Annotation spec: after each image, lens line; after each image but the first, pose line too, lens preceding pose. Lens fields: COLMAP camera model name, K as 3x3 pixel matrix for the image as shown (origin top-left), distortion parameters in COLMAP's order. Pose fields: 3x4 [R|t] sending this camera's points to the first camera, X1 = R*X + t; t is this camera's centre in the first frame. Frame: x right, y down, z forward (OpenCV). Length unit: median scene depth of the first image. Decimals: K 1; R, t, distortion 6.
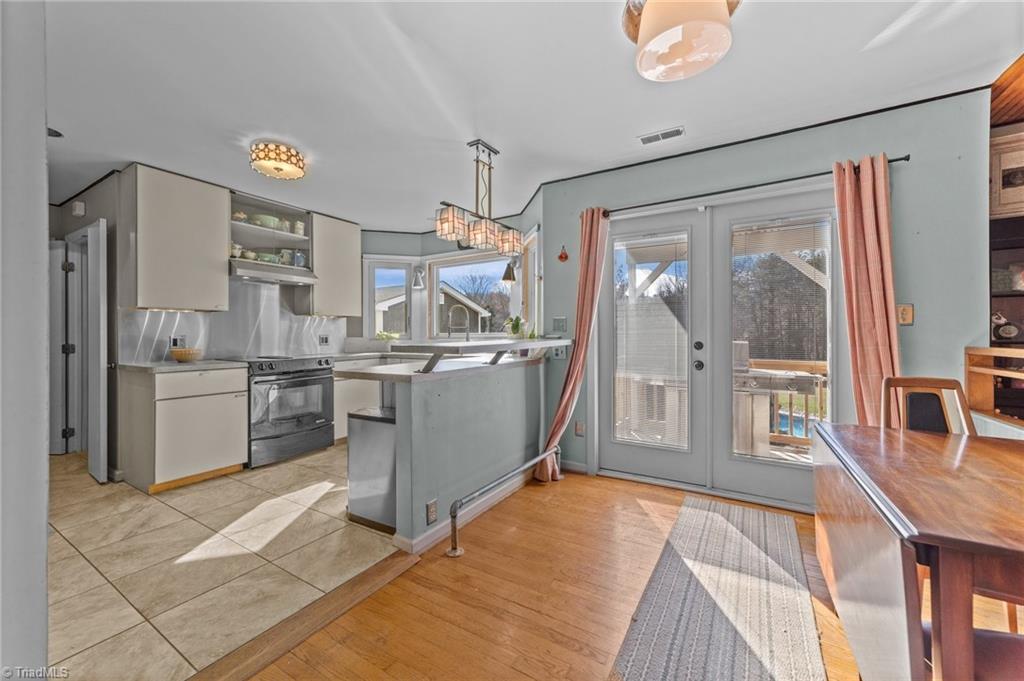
lens RADIAL K [[399.5, 0, 508.5], [0, 399.5, 334.6], [0, 0, 1]] dist [-0.009543, 0.004922]
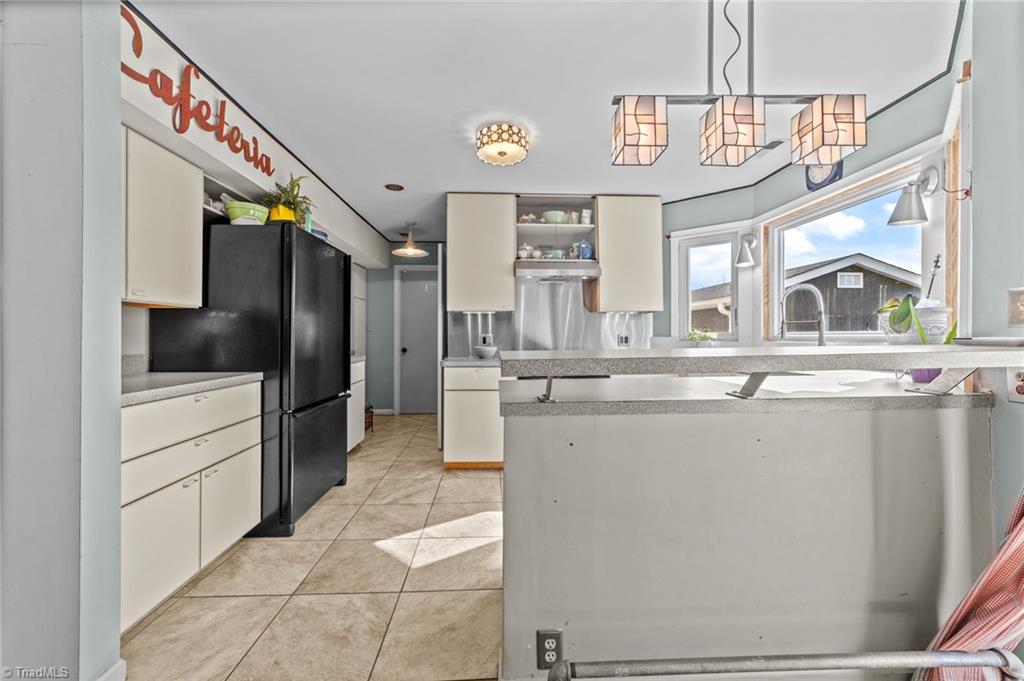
lens RADIAL K [[399.5, 0, 512.5], [0, 399.5, 330.2], [0, 0, 1]] dist [-0.009543, 0.004922]
pose [[0.562154, -0.006128, -0.827010, 0.159323], [-0.001277, 0.999965, -0.008277, -0.000375], [0.827032, 0.005709, 0.562126, 0.413143]]
